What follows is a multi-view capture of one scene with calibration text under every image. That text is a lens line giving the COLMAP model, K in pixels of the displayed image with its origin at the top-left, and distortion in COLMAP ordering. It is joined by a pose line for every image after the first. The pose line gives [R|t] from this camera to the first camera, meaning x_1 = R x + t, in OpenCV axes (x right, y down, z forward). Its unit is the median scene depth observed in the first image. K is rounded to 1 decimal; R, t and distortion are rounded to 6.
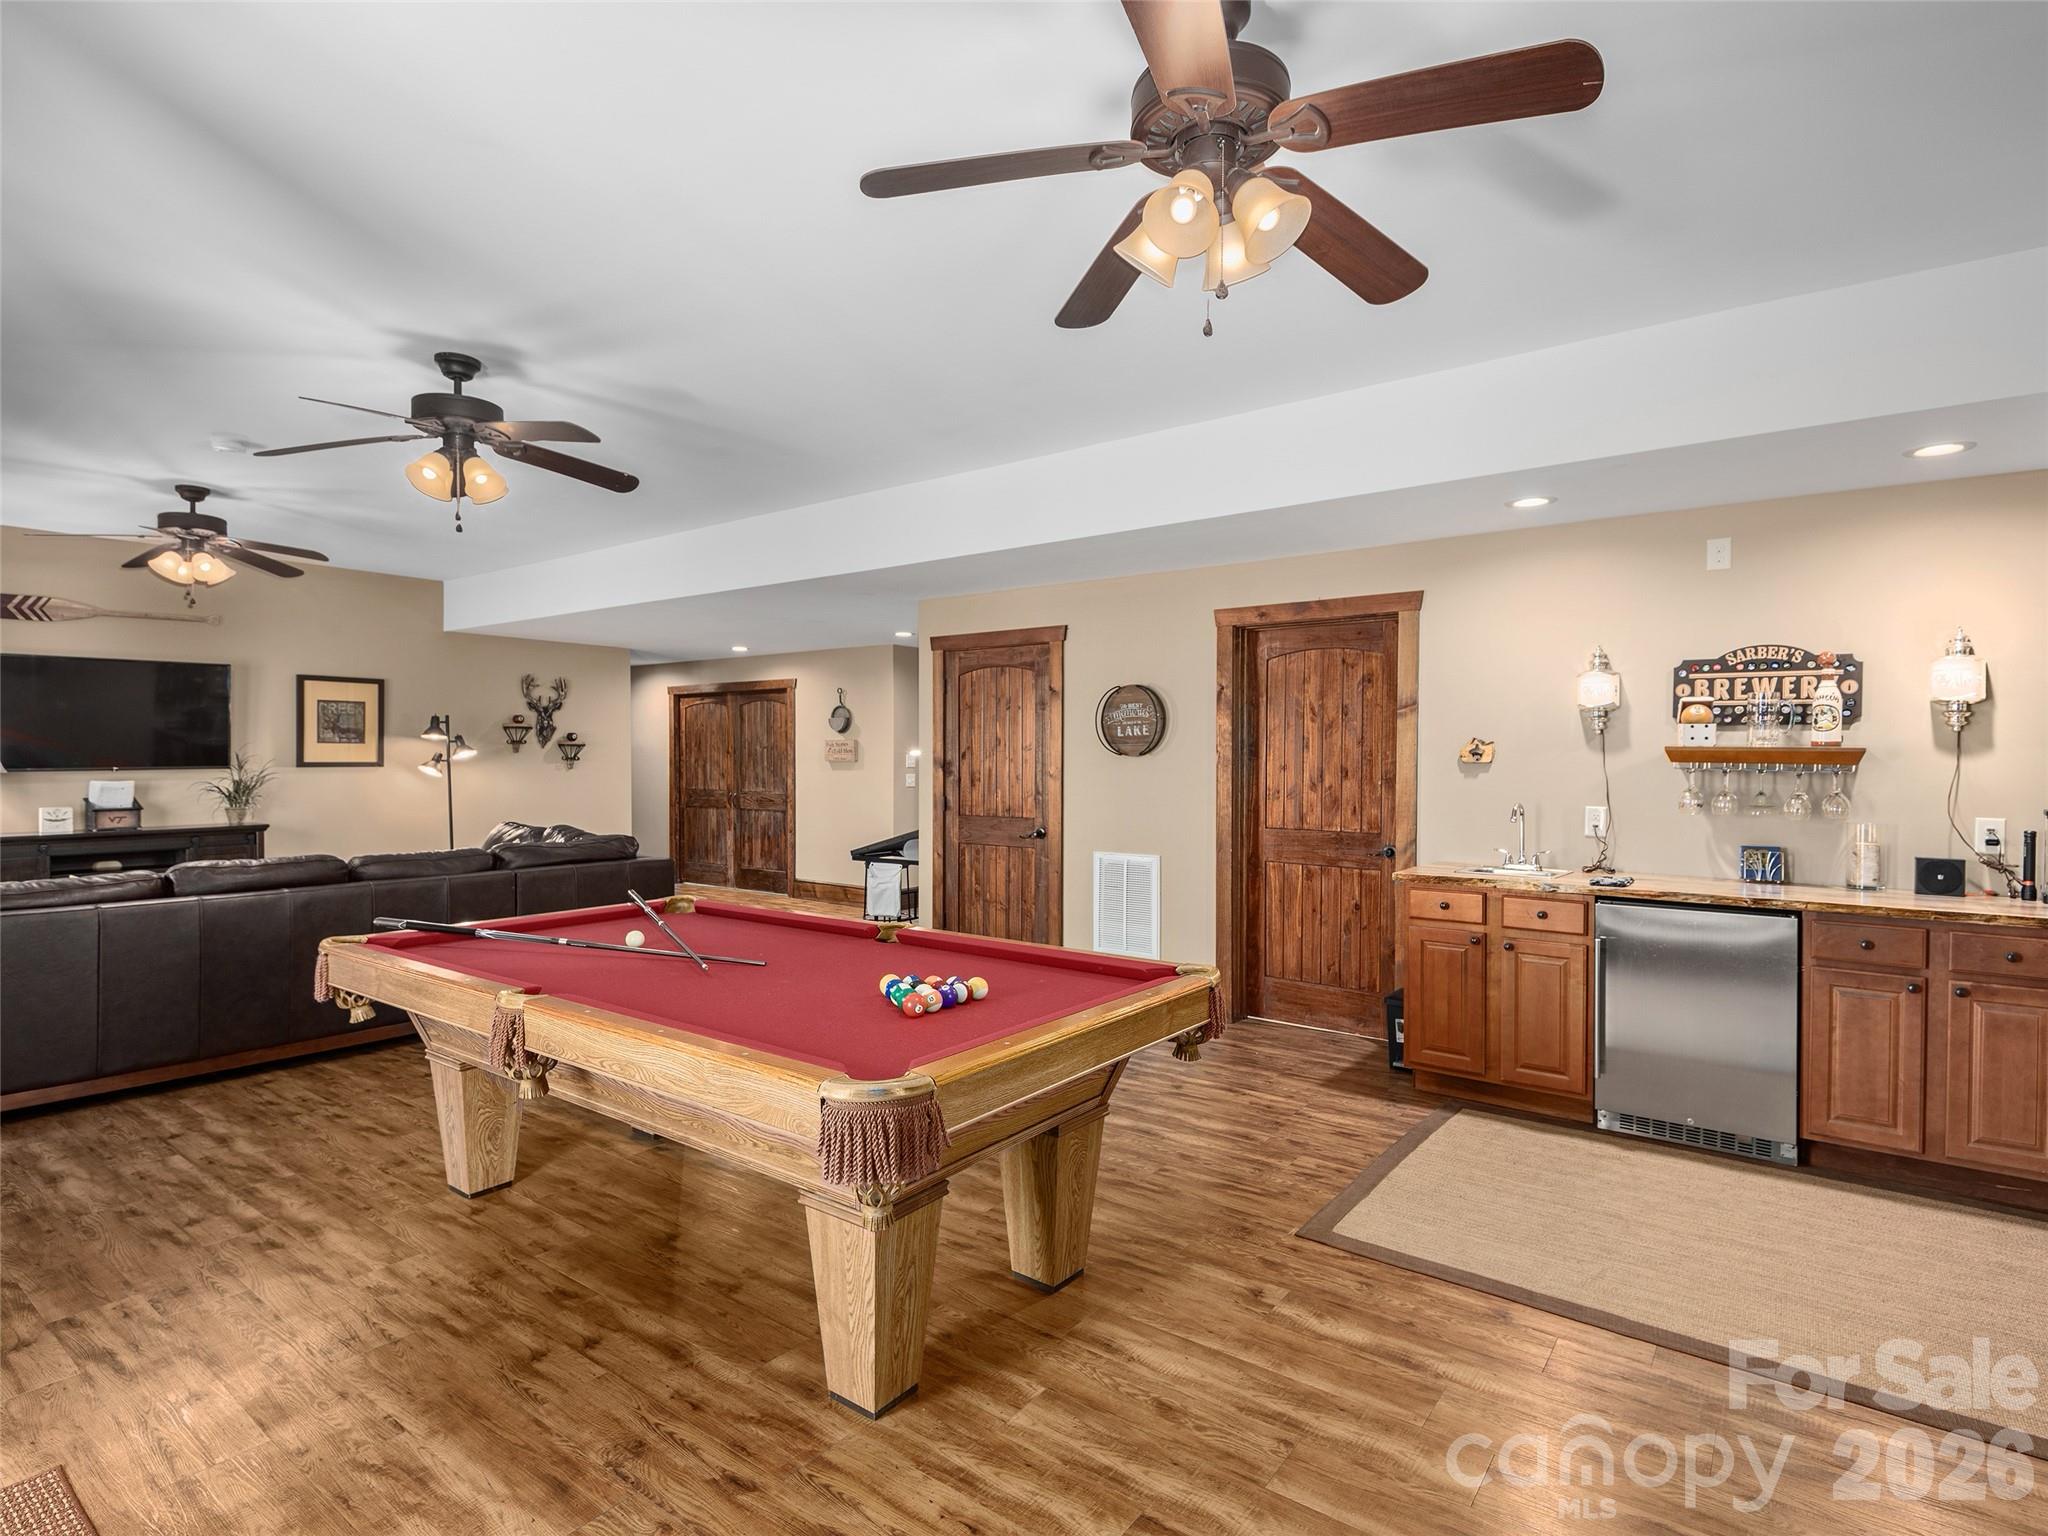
lens RADIAL K [[1031.2, 0, 1018.4], [0, 1031.2, 764.3], [0, 0, 1]] dist [0.033612, -0.025123]
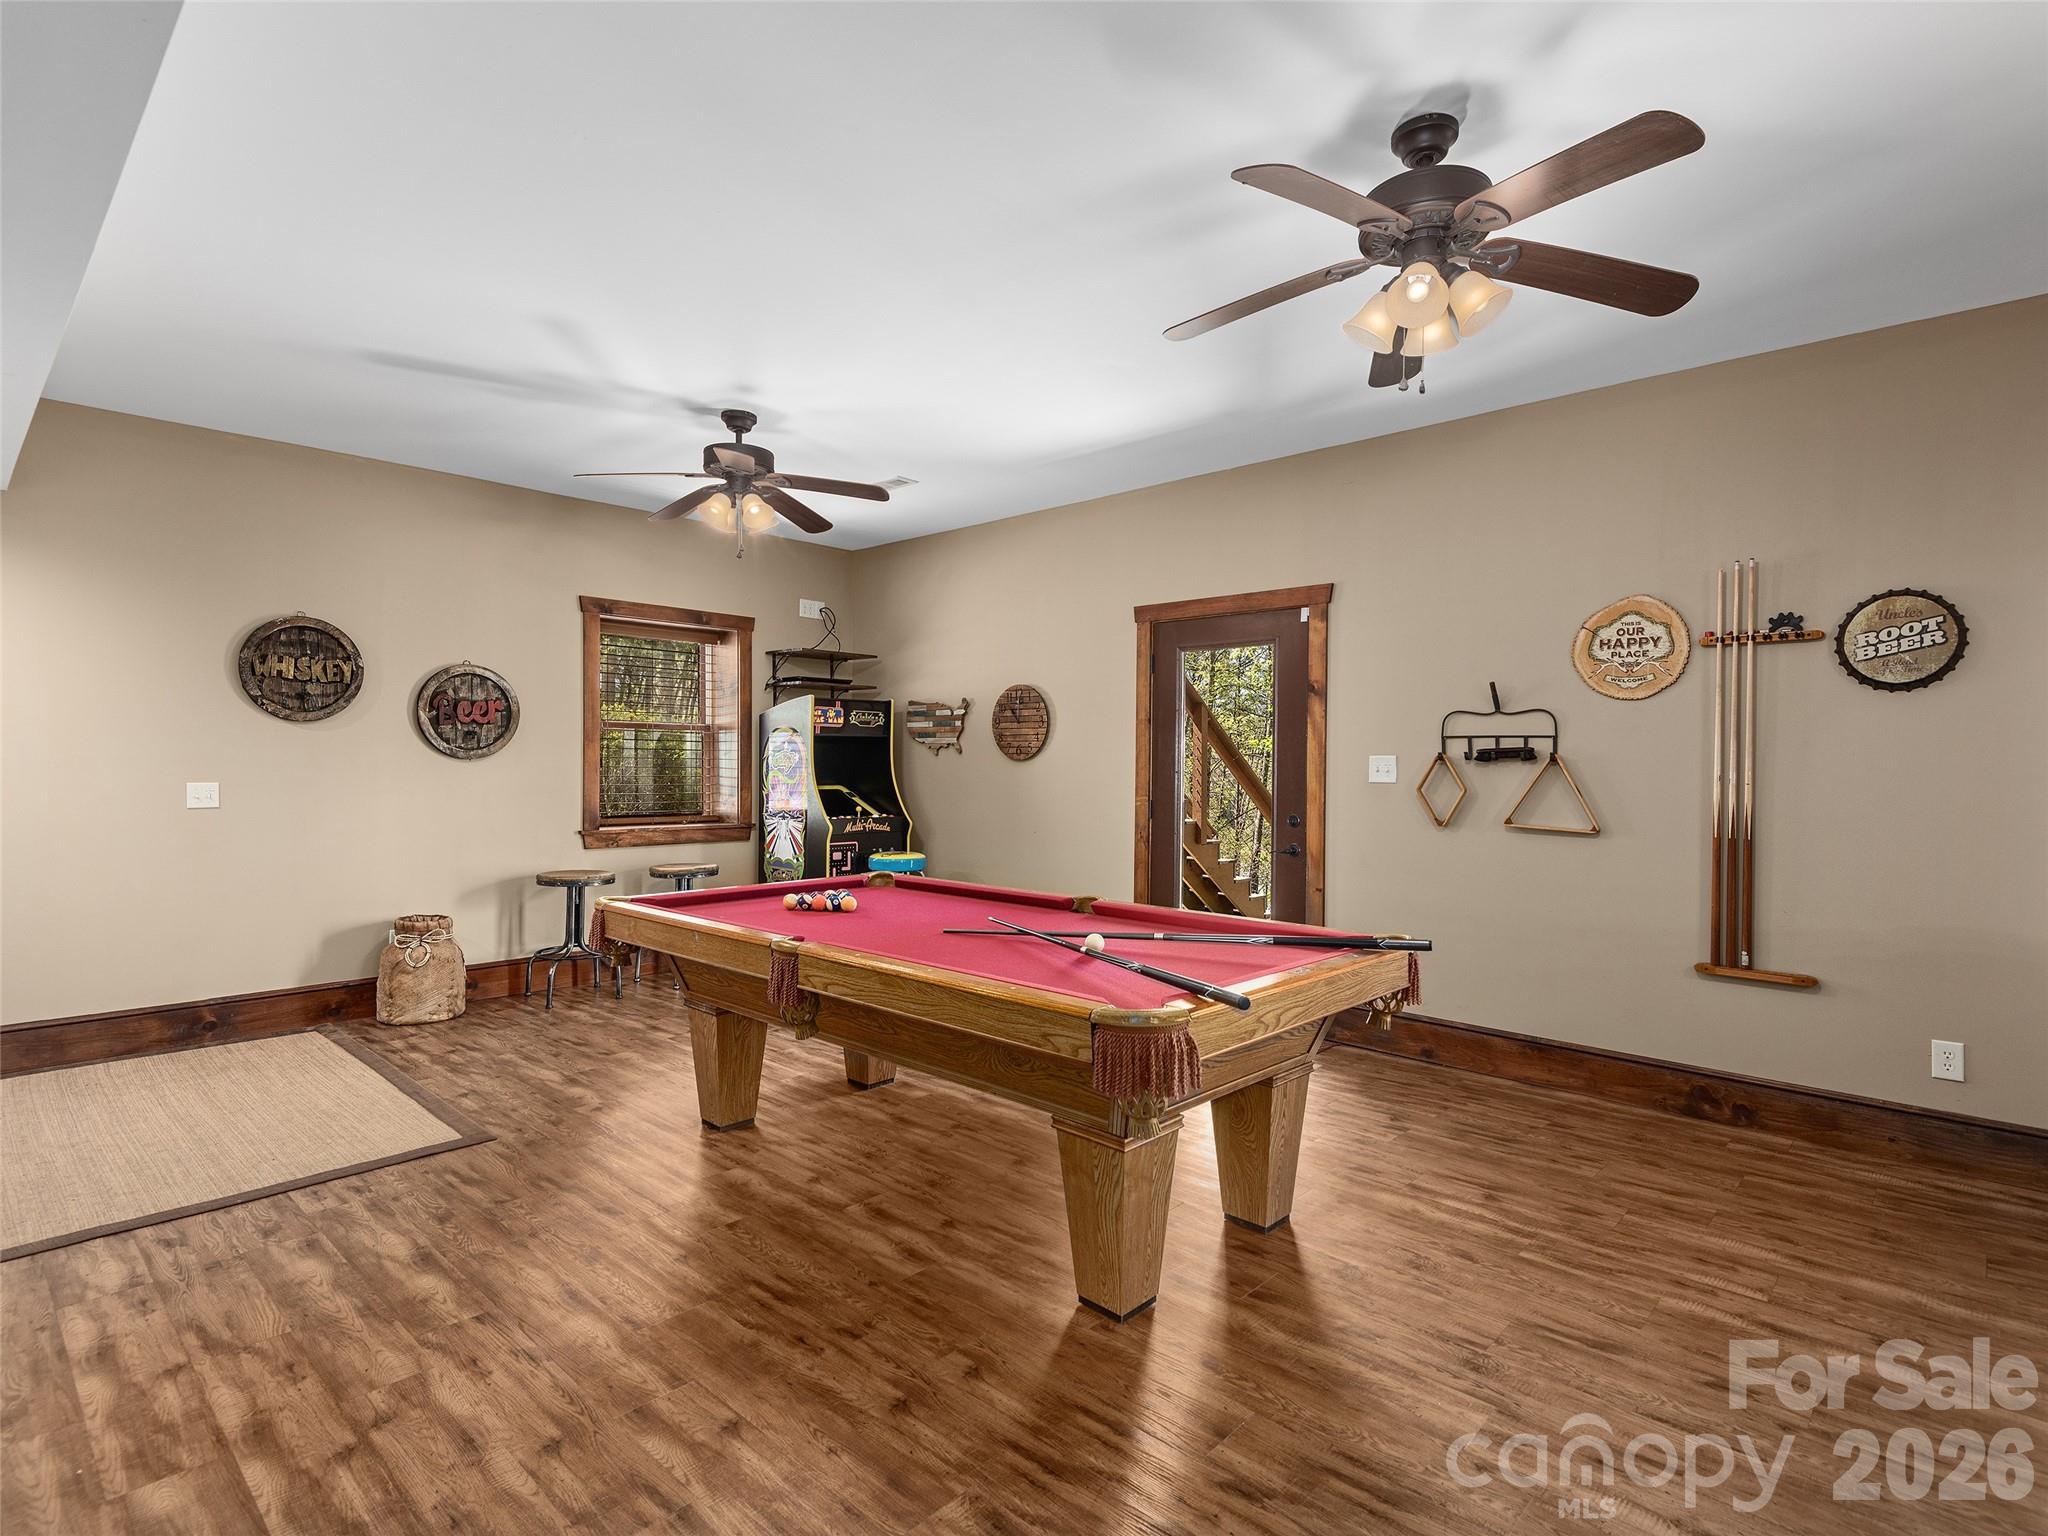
lens RADIAL K [[1031.2, 0, 1018.4], [0, 1031.2, 764.3], [0, 0, 1]] dist [0.033612, -0.025123]
pose [[-0.994087, -0.010483, 0.108076, -0.381119], [-0.008999, 0.999859, 0.014213, 0.003651], [-0.108210, 0.013156, -0.994041, 1.793235]]
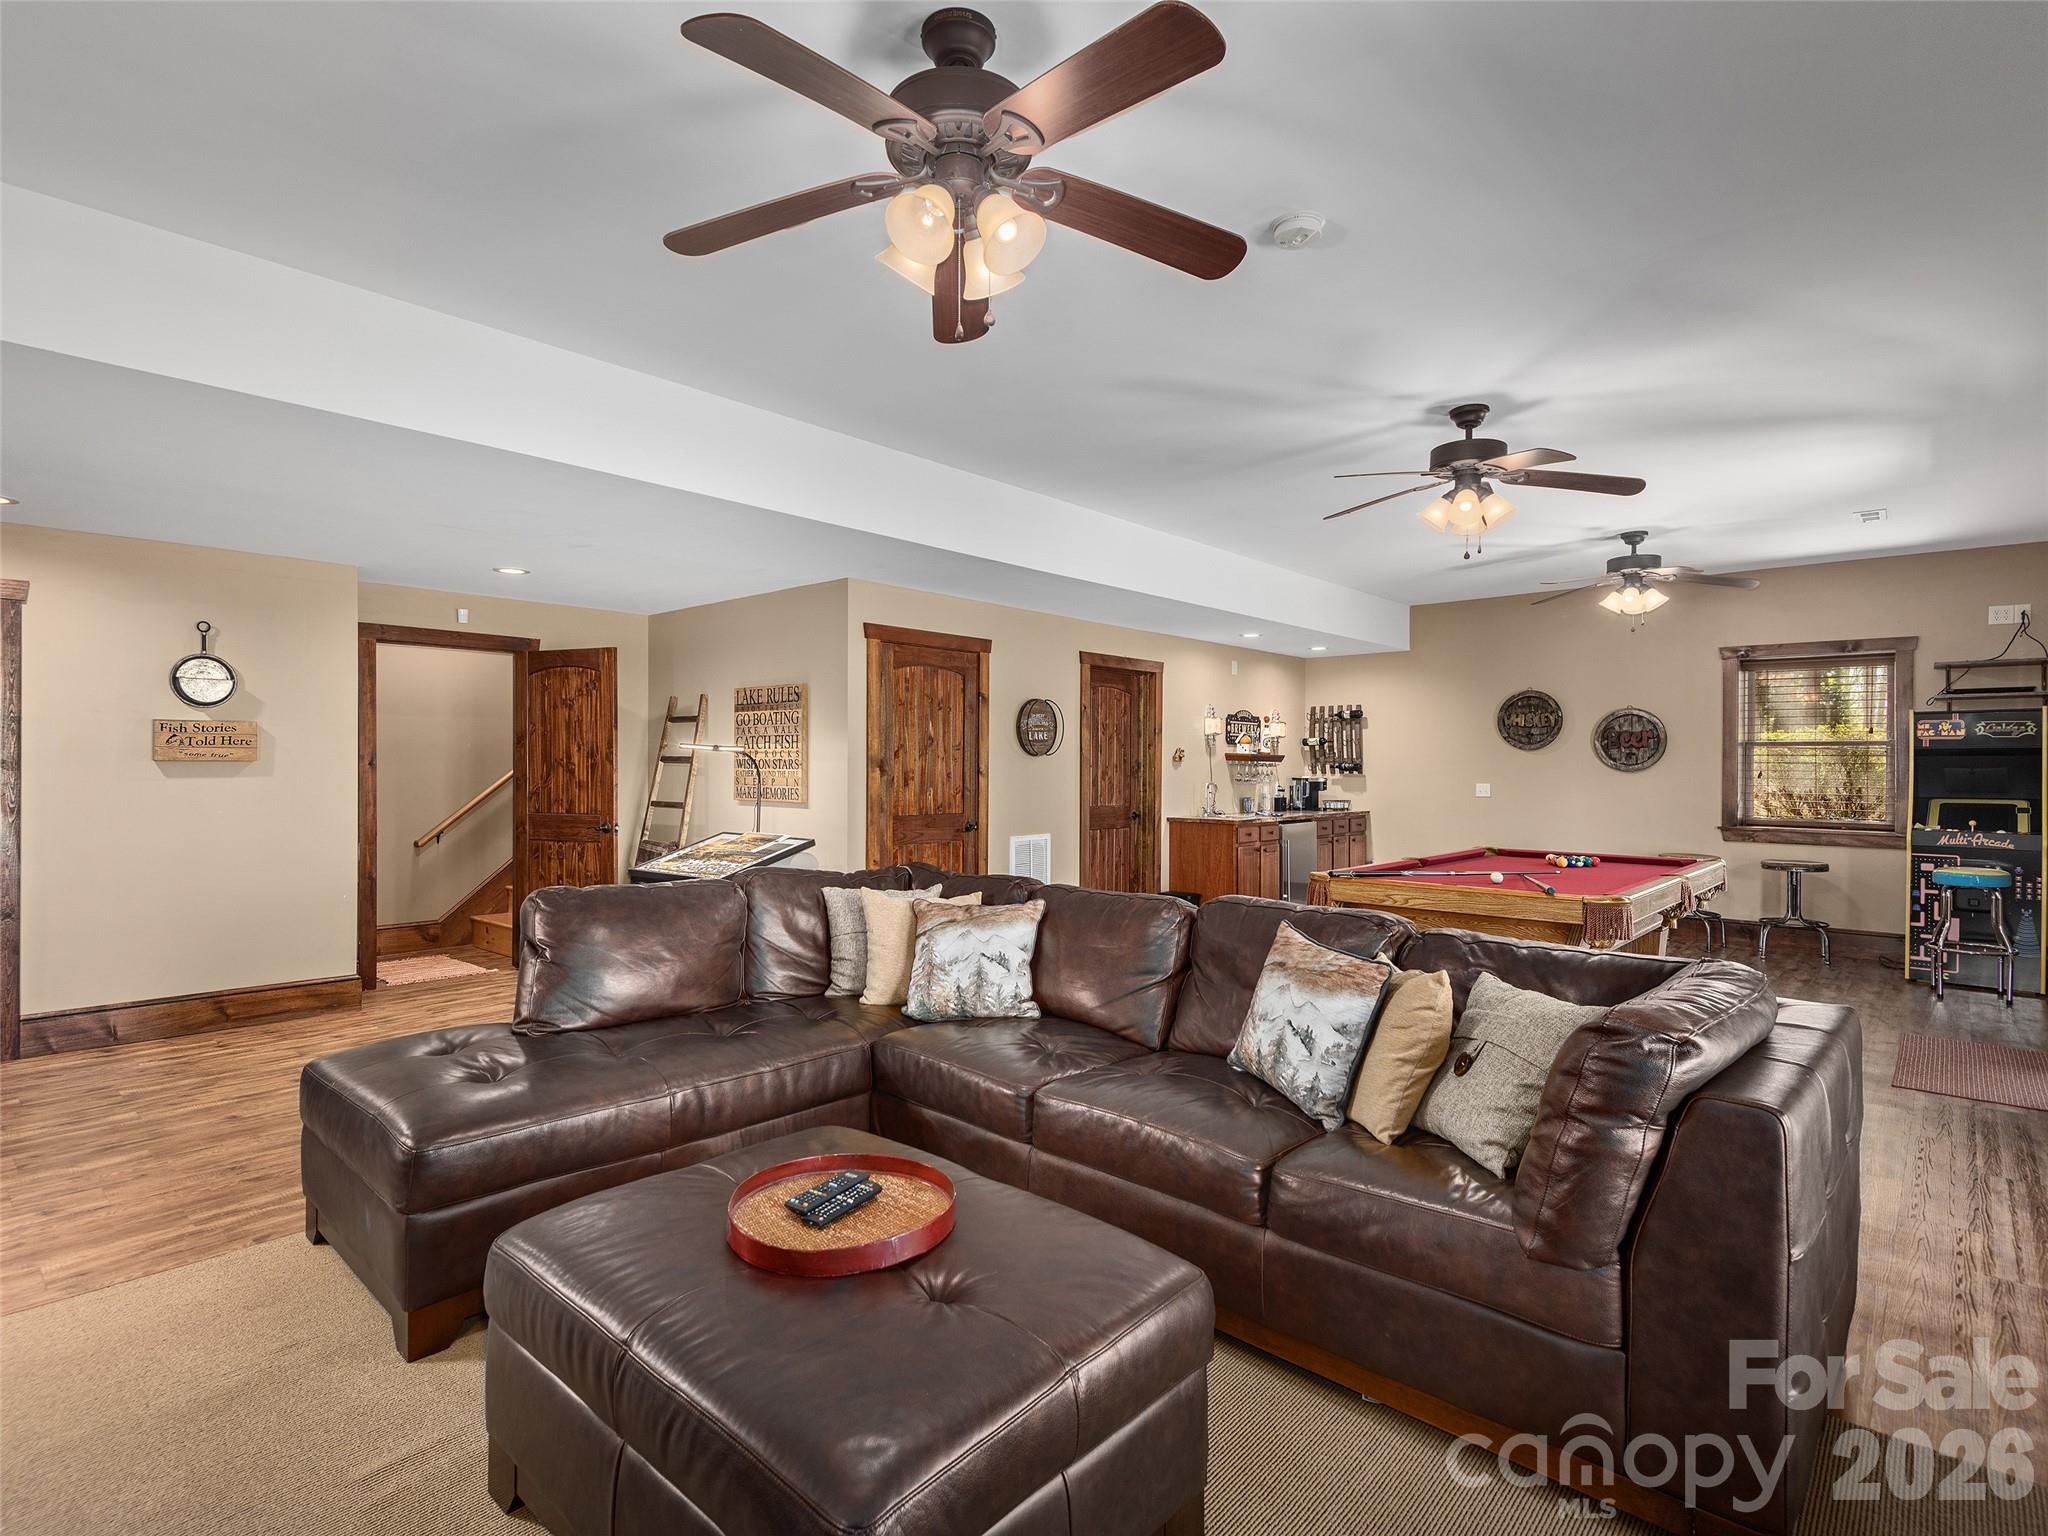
lens RADIAL K [[1031.2, 0, 1018.4], [0, 1031.2, 764.3], [0, 0, 1]] dist [0.033612, -0.025123]
pose [[0.092063, 0.000240, 0.995753, -1.840673], [0.005037, 0.999987, -0.000707, 0.003921], [-0.995740, 0.005080, 0.092061, 1.481537]]
